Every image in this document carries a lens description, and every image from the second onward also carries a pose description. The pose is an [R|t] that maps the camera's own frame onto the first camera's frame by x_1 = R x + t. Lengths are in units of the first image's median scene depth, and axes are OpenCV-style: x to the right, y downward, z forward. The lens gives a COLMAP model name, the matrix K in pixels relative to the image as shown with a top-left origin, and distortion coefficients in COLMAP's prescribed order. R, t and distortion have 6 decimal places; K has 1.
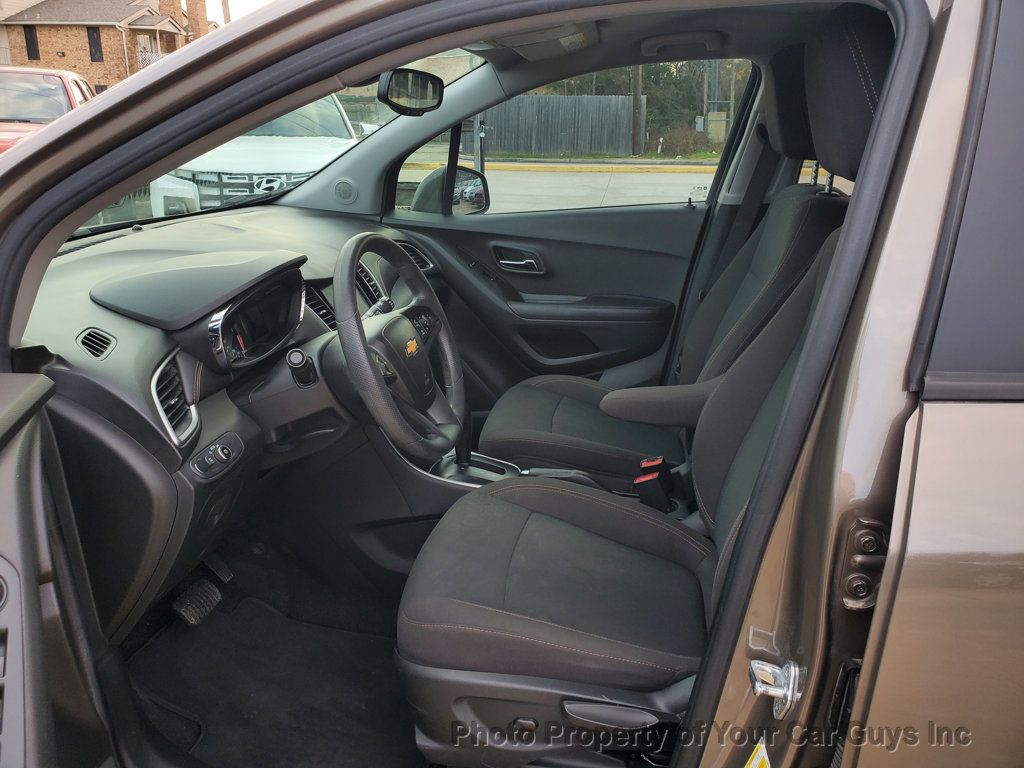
lens RADIAL K [[778.8, 0, 503.0], [0, 778.8, 387.6], [0, 0, 1]] dist [0.010769, 0.000271]
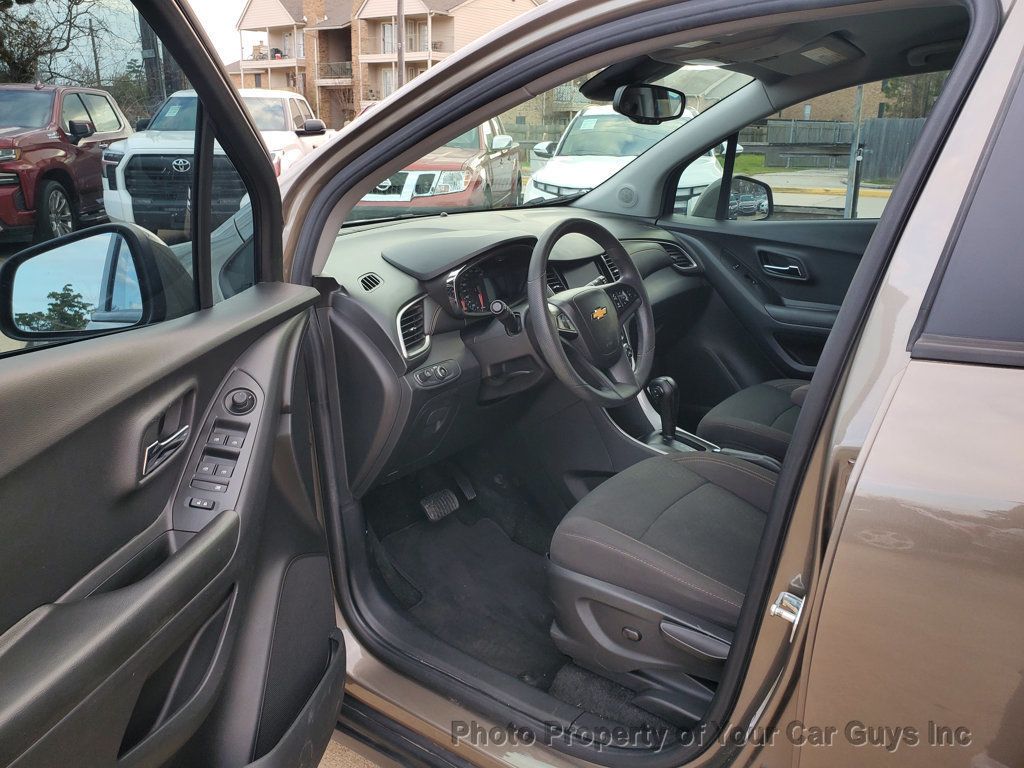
lens RADIAL K [[778.8, 0, 523.0], [0, 778.8, 379.5], [0, 0, 1]] dist [0.010769, 0.000271]
pose [[0.896421, 0.121625, -0.426189, 0.312379], [-0.139220, 0.990208, -0.010243, 0.082326], [0.420770, 0.068516, 0.904576, -0.139884]]
